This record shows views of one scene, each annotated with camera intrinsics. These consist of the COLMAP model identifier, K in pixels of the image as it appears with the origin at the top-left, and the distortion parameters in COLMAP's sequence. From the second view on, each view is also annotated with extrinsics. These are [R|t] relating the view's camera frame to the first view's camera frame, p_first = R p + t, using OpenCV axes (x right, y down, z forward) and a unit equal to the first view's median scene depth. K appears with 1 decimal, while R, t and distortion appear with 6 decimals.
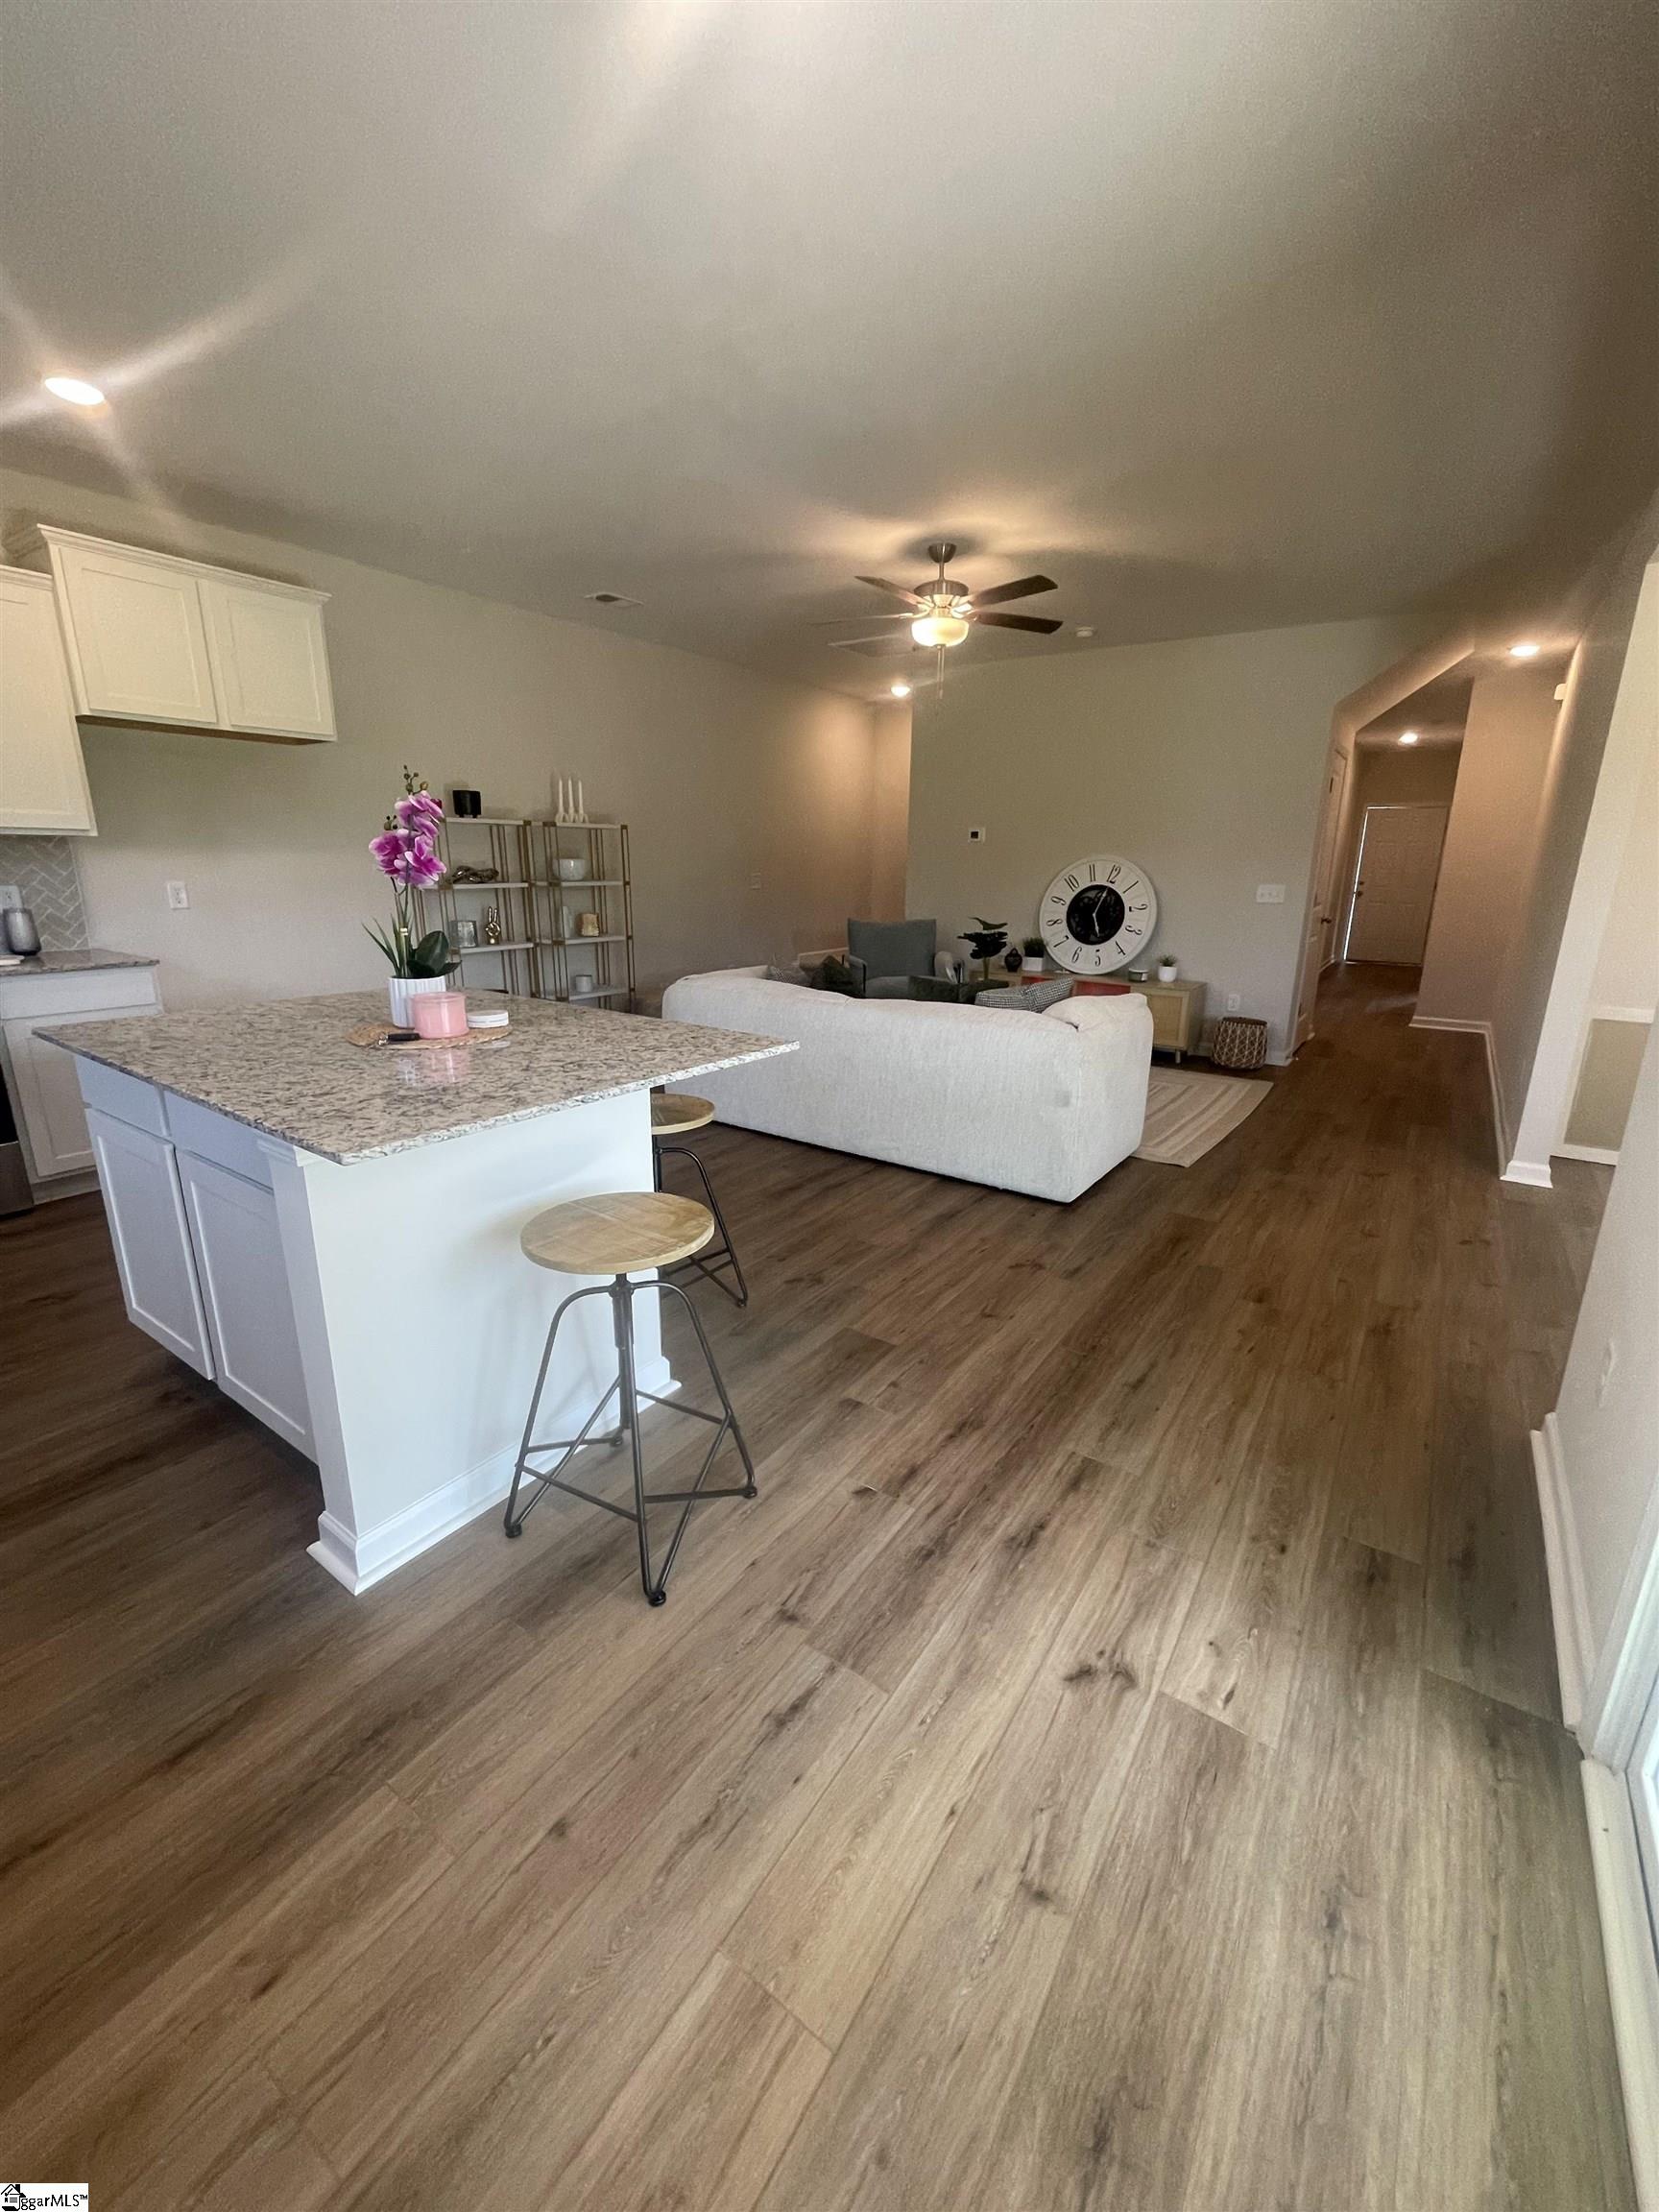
lens RADIAL K [[894.4, 0, 824.8], [0, 894.4, 1096.6], [0, 0, 1]] dist [-0.001120, 0.000417]
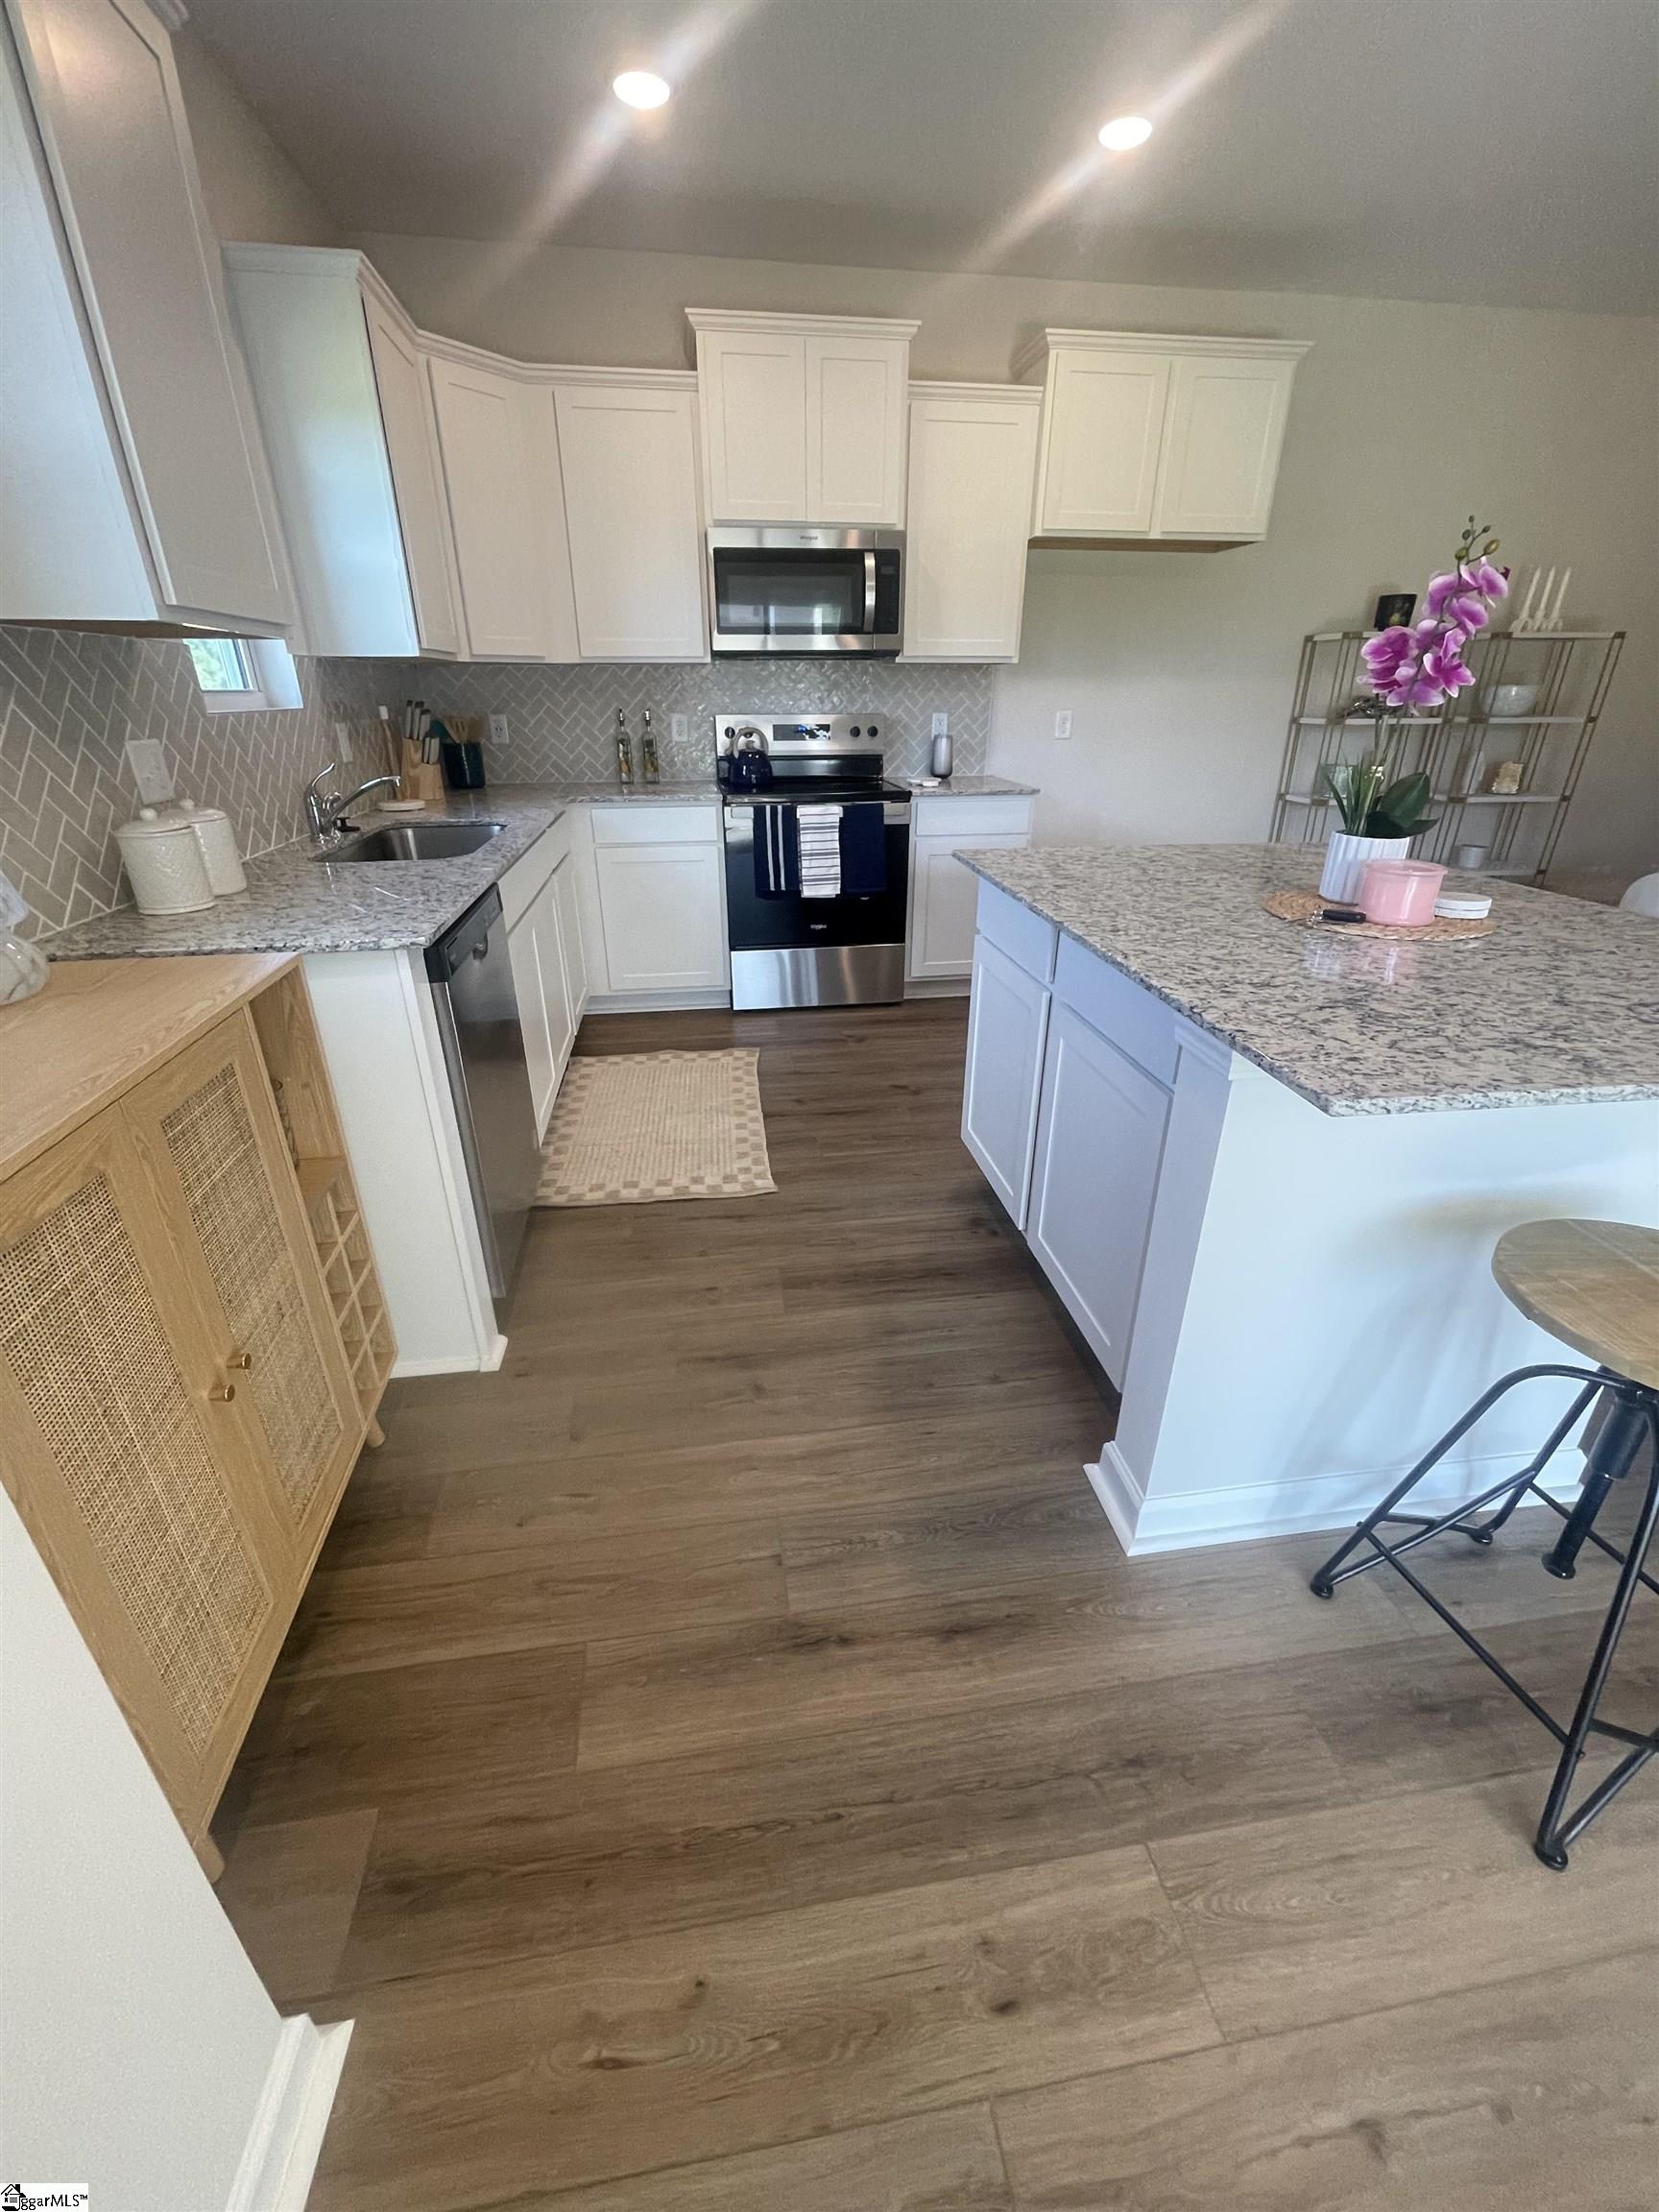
lens RADIAL K [[894.4, 0, 824.8], [0, 894.4, 1096.6], [0, 0, 1]] dist [-0.001120, 0.000417]
pose [[0.684881, 0.291754, -0.667696, -0.212430], [-0.181629, 0.955771, 0.231326, -0.015358], [0.705655, -0.037158, 0.707580, 0.145822]]
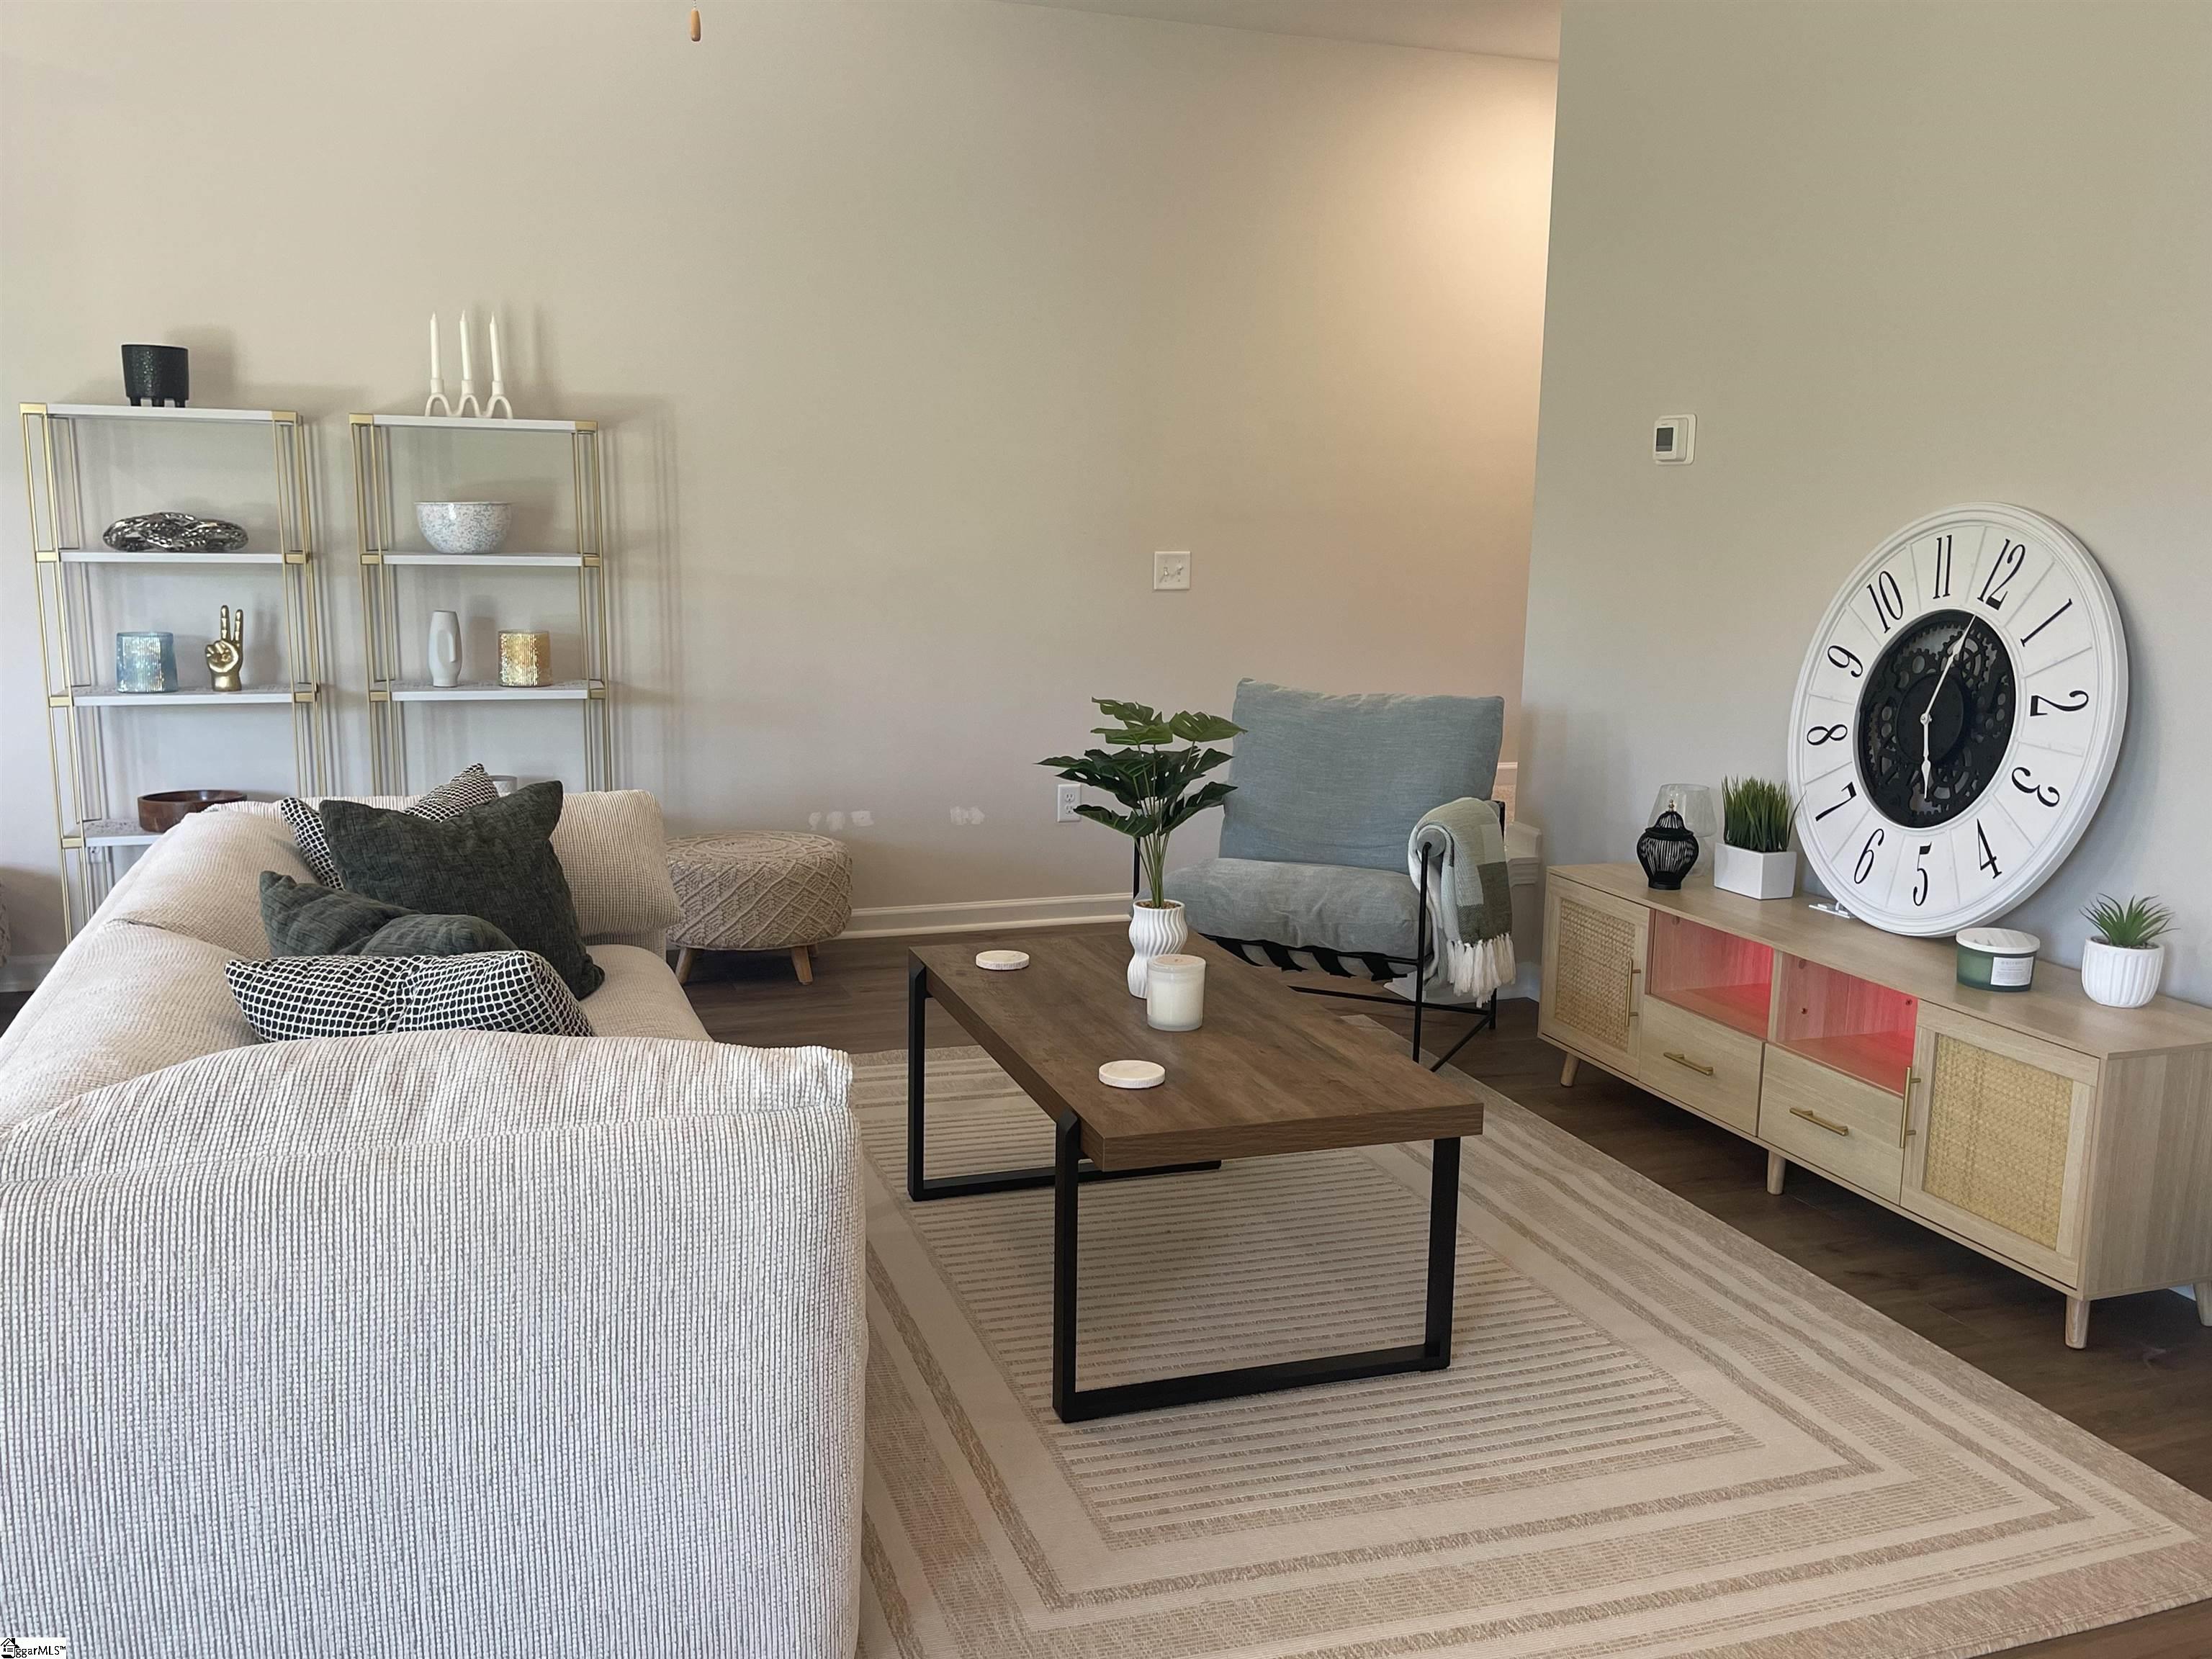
lens RADIAL K [[1950.9, 0, 1118.6], [0, 1950.9, 833.1], [0, 0, 1]] dist [0.046276, -0.008756]
pose [[0.818162, 0.101035, -0.566042, 1.341692], [-0.158124, 0.986020, -0.052556, -0.299866], [0.552818, 0.132504, 0.822699, 1.151580]]
